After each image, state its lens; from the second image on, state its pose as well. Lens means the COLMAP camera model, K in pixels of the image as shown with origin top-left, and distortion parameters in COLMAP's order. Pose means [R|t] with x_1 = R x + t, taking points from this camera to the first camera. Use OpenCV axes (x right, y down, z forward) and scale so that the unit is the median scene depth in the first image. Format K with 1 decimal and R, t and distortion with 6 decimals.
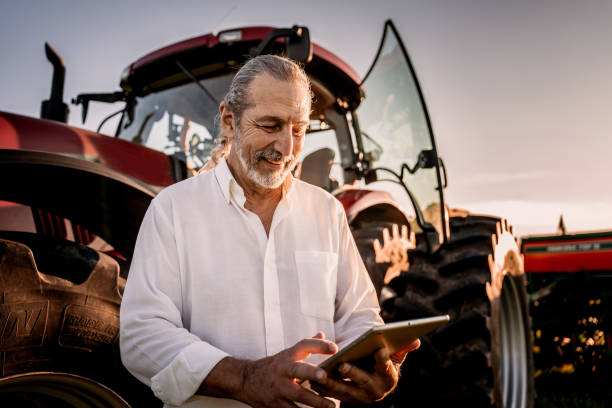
lens RADIAL K [[485.5, 0, 306.7], [0, 485.5, 200.8], [0, 0, 1]] dist [0.000957, 0.001751]
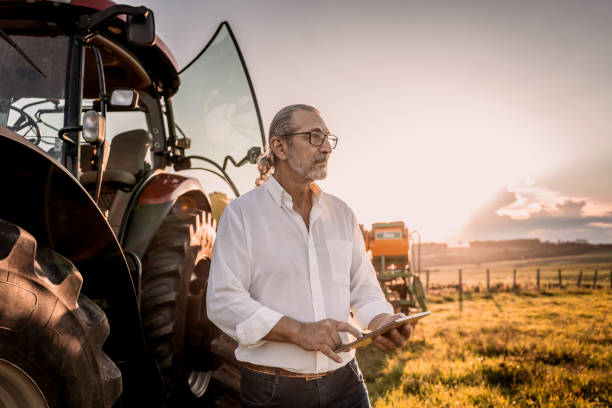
lens RADIAL K [[485.5, 0, 306.7], [0, 485.5, 200.8], [0, 0, 1]] dist [0.000957, 0.001751]
pose [[0.870305, 0.063161, 0.488446, -0.169178], [-0.075754, 0.997108, 0.006042, 0.003273], [-0.486652, -0.042260, 0.872573, -0.038903]]
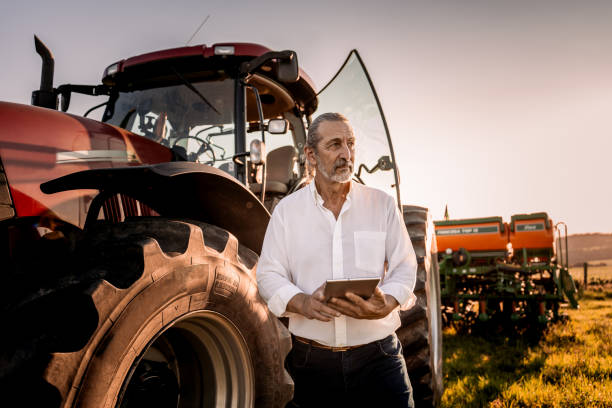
lens RADIAL K [[485.5, 0, 306.7], [0, 485.5, 200.8], [0, 0, 1]] dist [0.000957, 0.001751]
pose [[0.973610, 0.020133, 0.227330, -0.222479], [-0.027937, 0.999124, 0.031163, -0.016457], [-0.226503, -0.036692, 0.973319, -0.202009]]
